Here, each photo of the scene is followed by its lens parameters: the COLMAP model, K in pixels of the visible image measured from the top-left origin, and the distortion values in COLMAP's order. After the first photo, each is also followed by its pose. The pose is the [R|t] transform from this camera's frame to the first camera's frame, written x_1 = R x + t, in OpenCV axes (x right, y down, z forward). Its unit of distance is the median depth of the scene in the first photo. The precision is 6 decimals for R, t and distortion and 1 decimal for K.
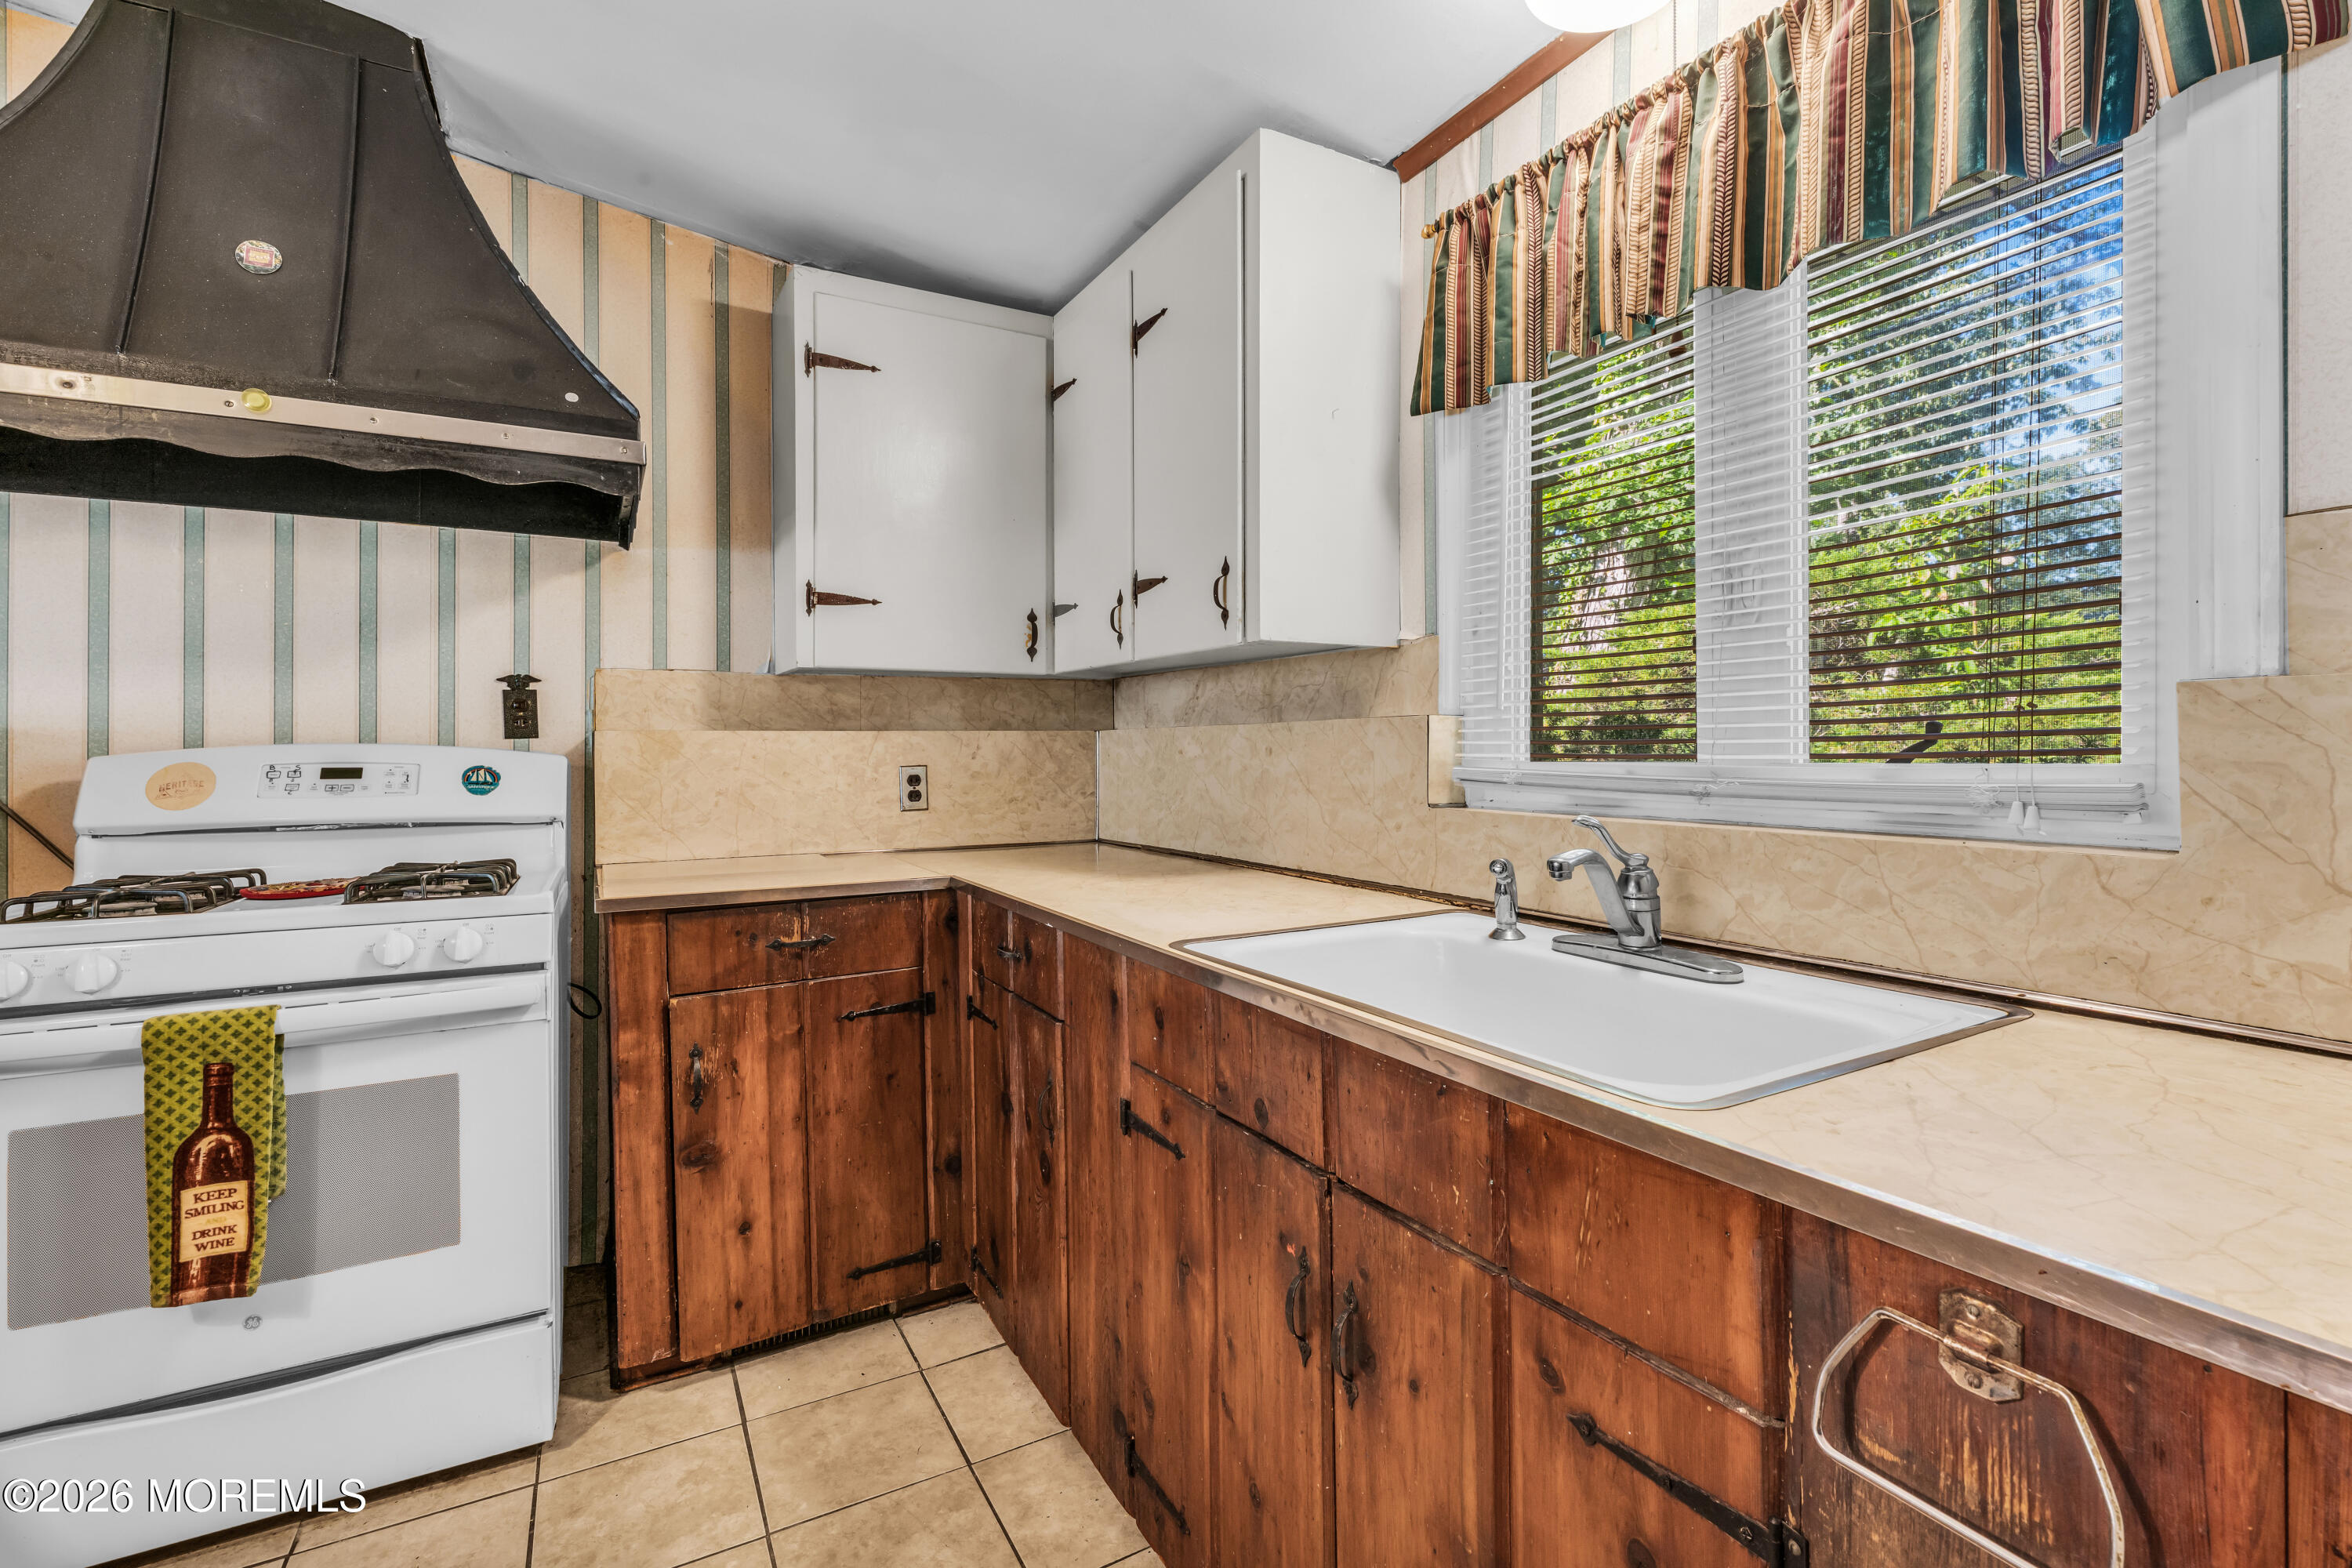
lens RADIAL K [[1055.0, 0, 1179.8], [0, 1055.0, 745.8], [0, 0, 1]] dist [-0.000544, -0.000478]
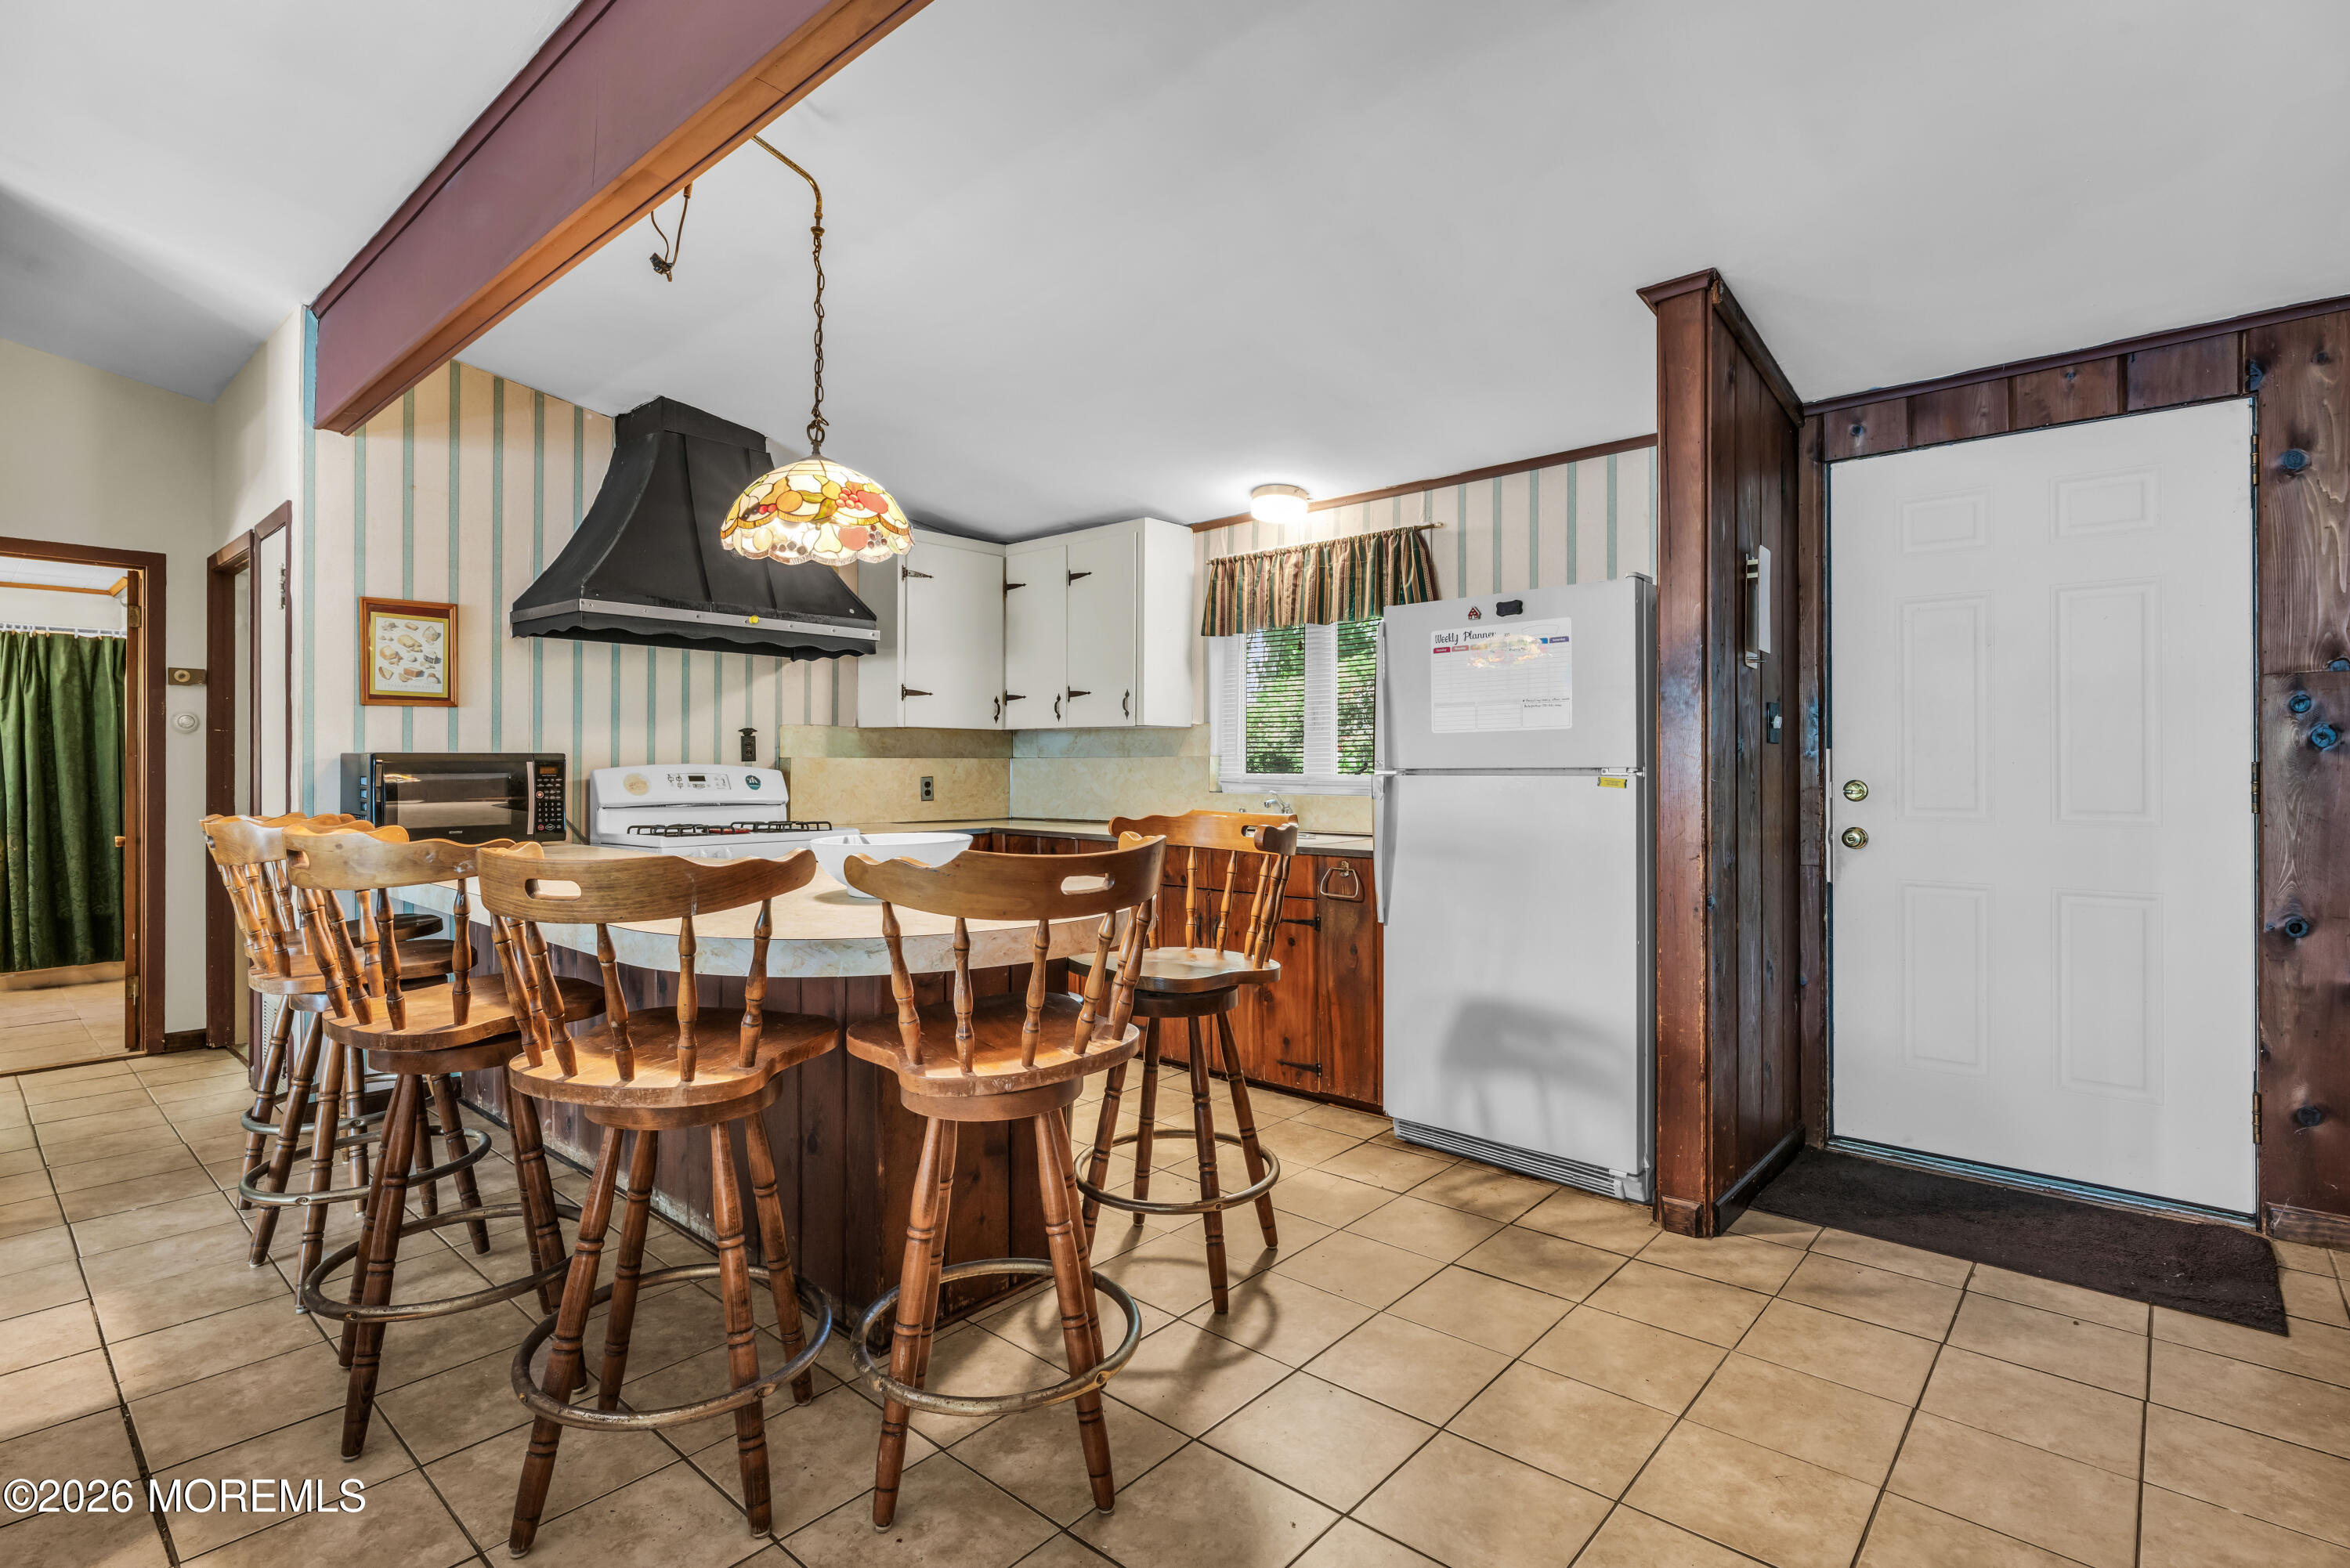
lens RADIAL K [[1119.0, 0, 1173.0], [0, 1119.0, 761.6], [0, 0, 1]] dist [-0.001545, 0.000168]
pose [[0.944257, 0.007628, 0.329121, -0.677790], [-0.006788, 0.999970, -0.003704, -0.004766], [-0.329140, 0.001263, 0.944280, -1.405238]]
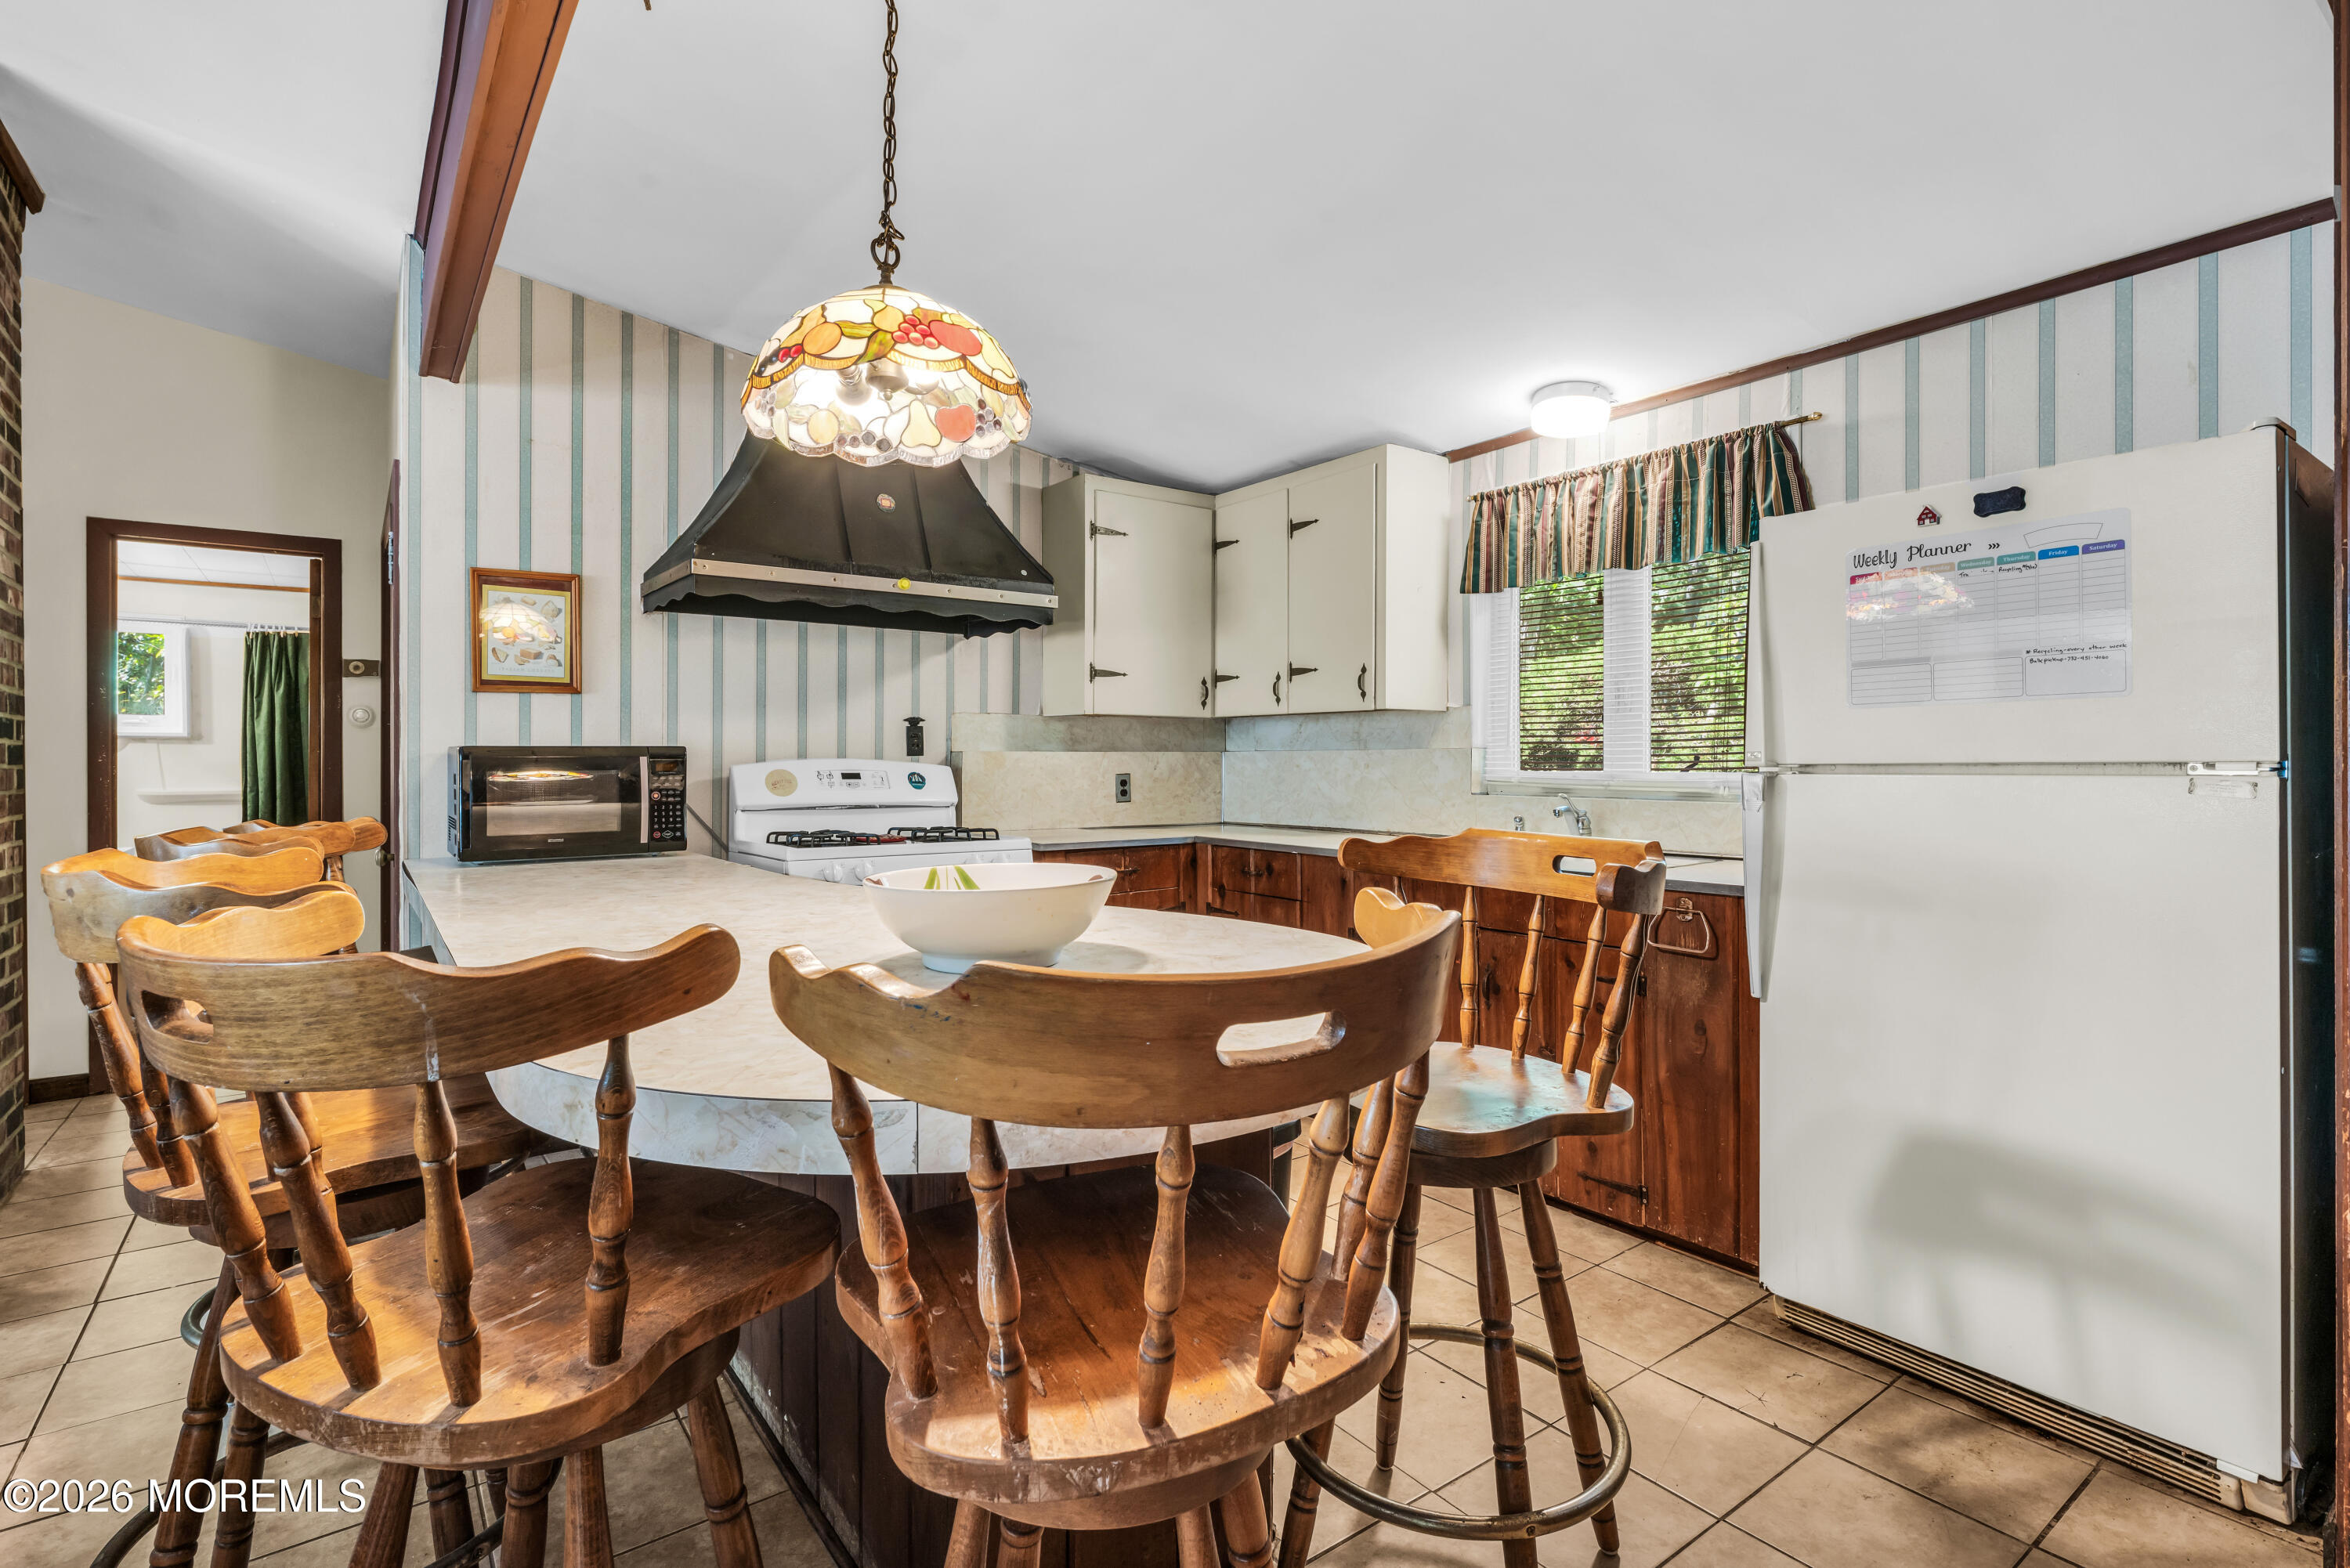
lens RADIAL K [[1119.0, 0, 1173.0], [0, 1119.0, 761.6], [0, 0, 1]] dist [-0.001545, 0.000168]
pose [[0.991812, 0.005294, 0.127599, -0.537888], [-0.005550, 0.999983, 0.001650, -0.003721], [-0.127588, -0.002345, 0.991824, -0.926757]]
